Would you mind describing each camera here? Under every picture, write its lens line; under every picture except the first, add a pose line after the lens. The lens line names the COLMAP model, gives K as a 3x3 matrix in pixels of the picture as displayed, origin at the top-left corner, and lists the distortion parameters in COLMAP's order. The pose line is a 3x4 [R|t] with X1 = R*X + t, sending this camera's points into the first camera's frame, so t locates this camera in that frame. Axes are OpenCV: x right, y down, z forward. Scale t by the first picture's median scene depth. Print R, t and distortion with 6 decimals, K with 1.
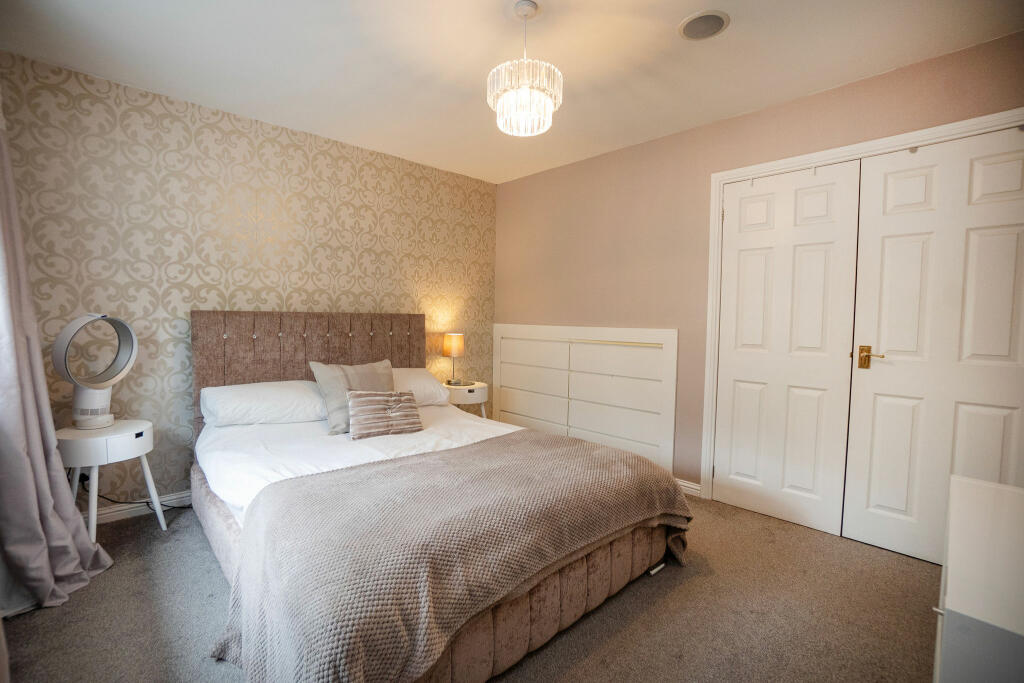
lens RADIAL K [[452.6, 0, 505.7], [0, 452.6, 336.8], [0, 0, 1]] dist [-0.035113, 0.000201]
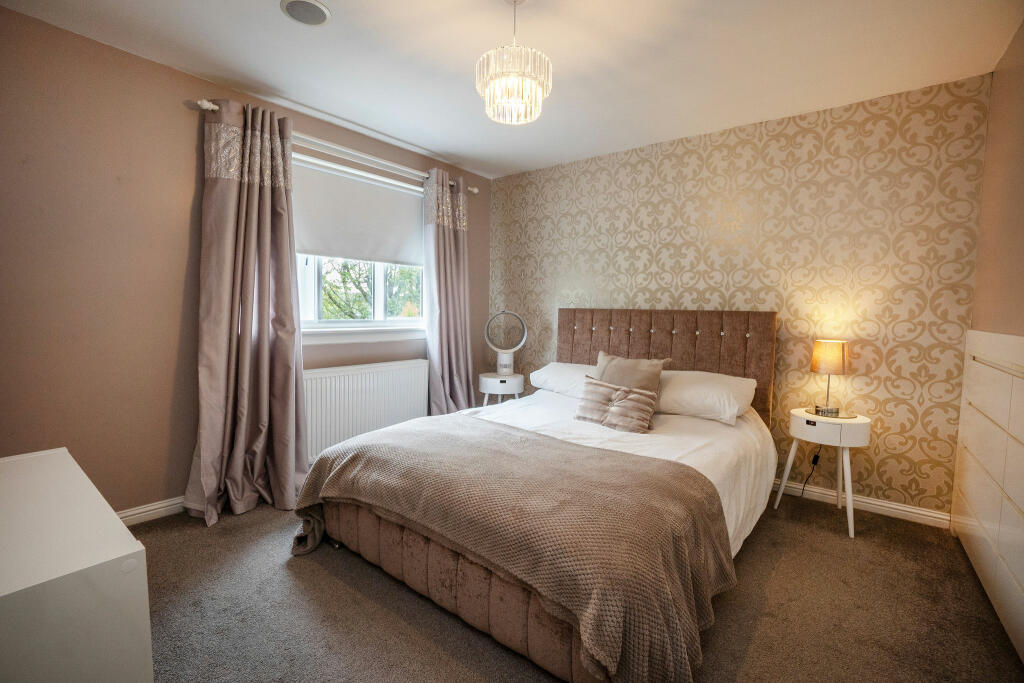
lens RADIAL K [[452.6, 0, 505.7], [0, 452.6, 336.8], [0, 0, 1]] dist [-0.035113, 0.000201]
pose [[0.138998, 0.049499, -0.989055, 0.500577], [-0.061922, 0.997230, 0.041205, -0.009905], [0.988355, 0.055517, 0.141678, 0.424979]]
